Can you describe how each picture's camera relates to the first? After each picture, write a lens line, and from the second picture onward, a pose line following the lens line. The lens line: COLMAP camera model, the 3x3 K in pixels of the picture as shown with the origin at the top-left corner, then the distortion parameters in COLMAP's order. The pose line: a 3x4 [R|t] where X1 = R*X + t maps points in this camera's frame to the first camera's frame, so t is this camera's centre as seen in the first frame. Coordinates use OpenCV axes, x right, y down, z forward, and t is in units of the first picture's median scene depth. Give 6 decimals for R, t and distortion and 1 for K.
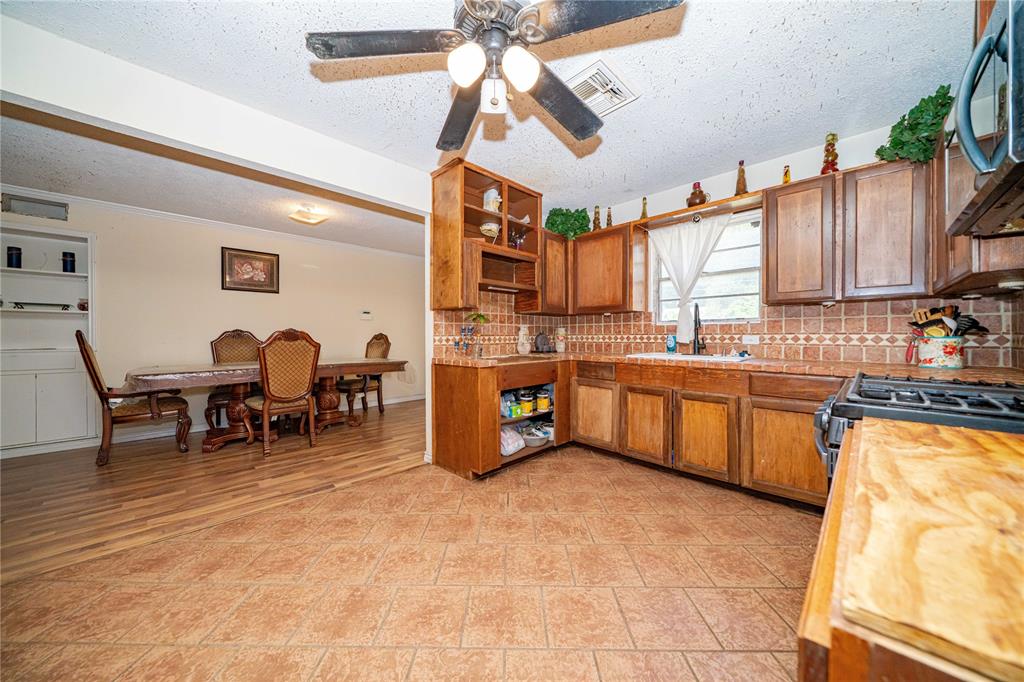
lens RADIAL K [[348.8, 0, 510.5], [0, 348.8, 338.9], [0, 0, 1]] dist [-0.005989, 0.000606]
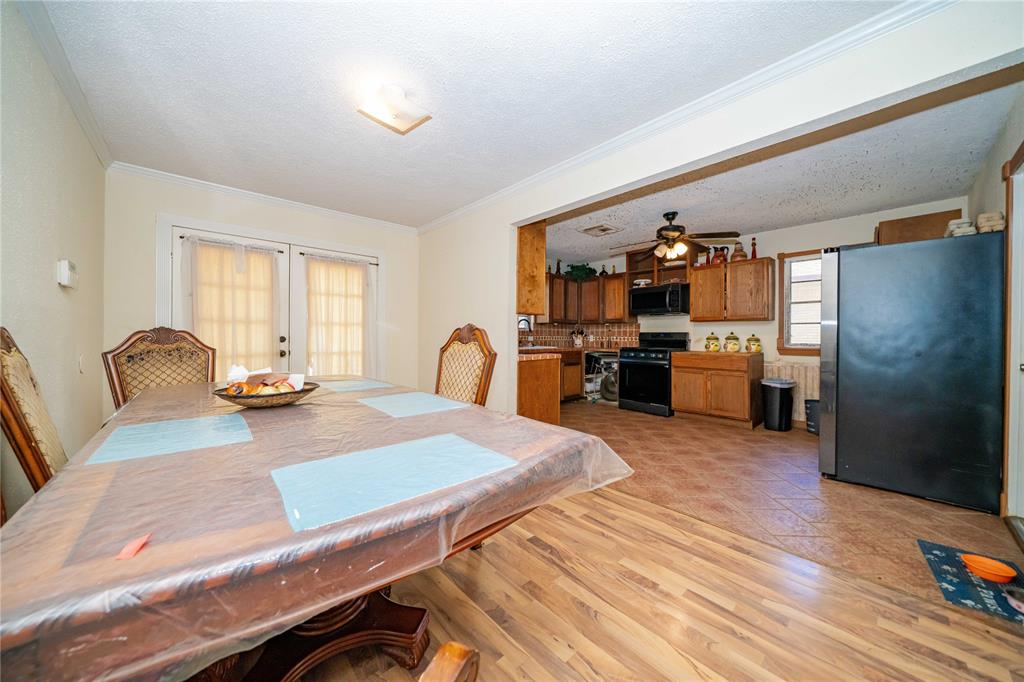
lens RADIAL K [[348.8, 0, 512.0], [0, 348.8, 339.1], [0, 0, 1]] dist [-0.005989, 0.000606]
pose [[0.042909, -0.006763, 0.999056, -1.364766], [0.001247, 0.999977, 0.006716, -0.008257], [-0.999078, 0.000958, 0.042917, 0.987683]]
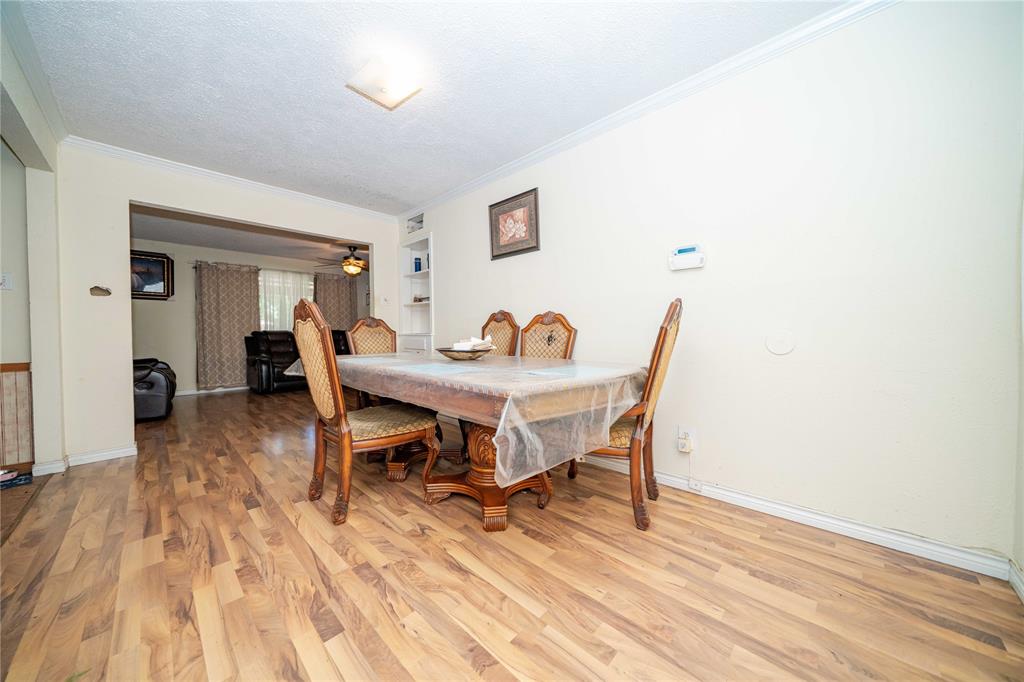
lens RADIAL K [[348.8, 0, 509.9], [0, 348.8, 338.7], [0, 0, 1]] dist [-0.005989, 0.000606]
pose [[0.025295, 0.019761, -0.999485, -0.053726], [0.001300, 0.999803, 0.019800, 0.027855], [0.999679, -0.001801, 0.025265, 1.453017]]
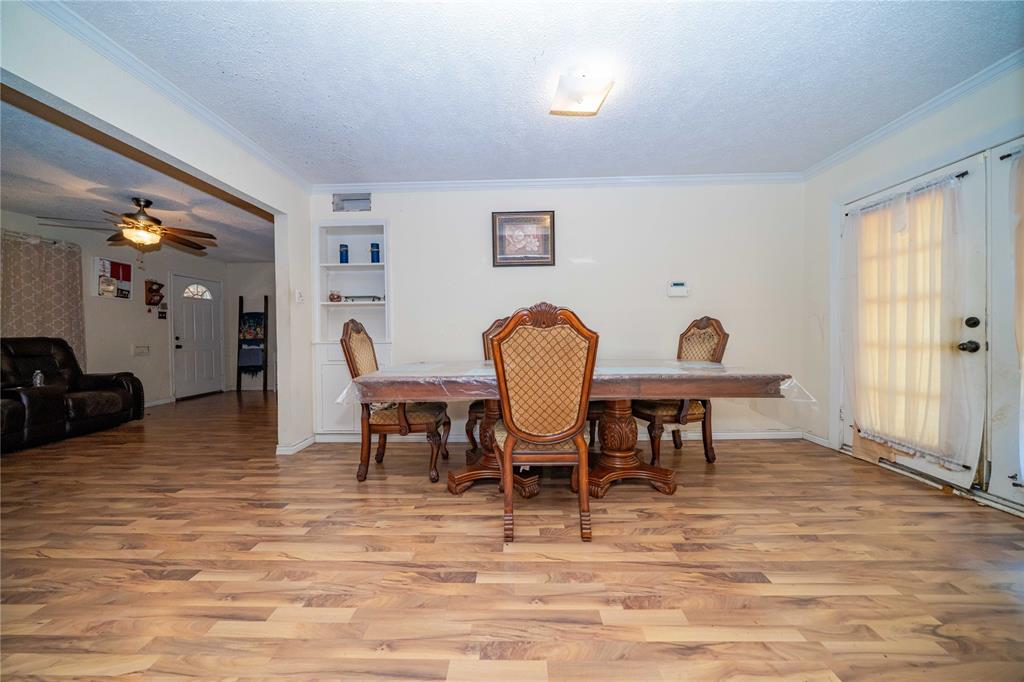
lens RADIAL K [[348.8, 0, 509.8], [0, 348.8, 337.4], [0, 0, 1]] dist [-0.005989, 0.000606]
pose [[0.693360, 0.000223, -0.720591, -0.331318], [0.007722, 0.999940, 0.007740, 0.017832], [0.720550, -0.010931, 0.693317, 0.676046]]
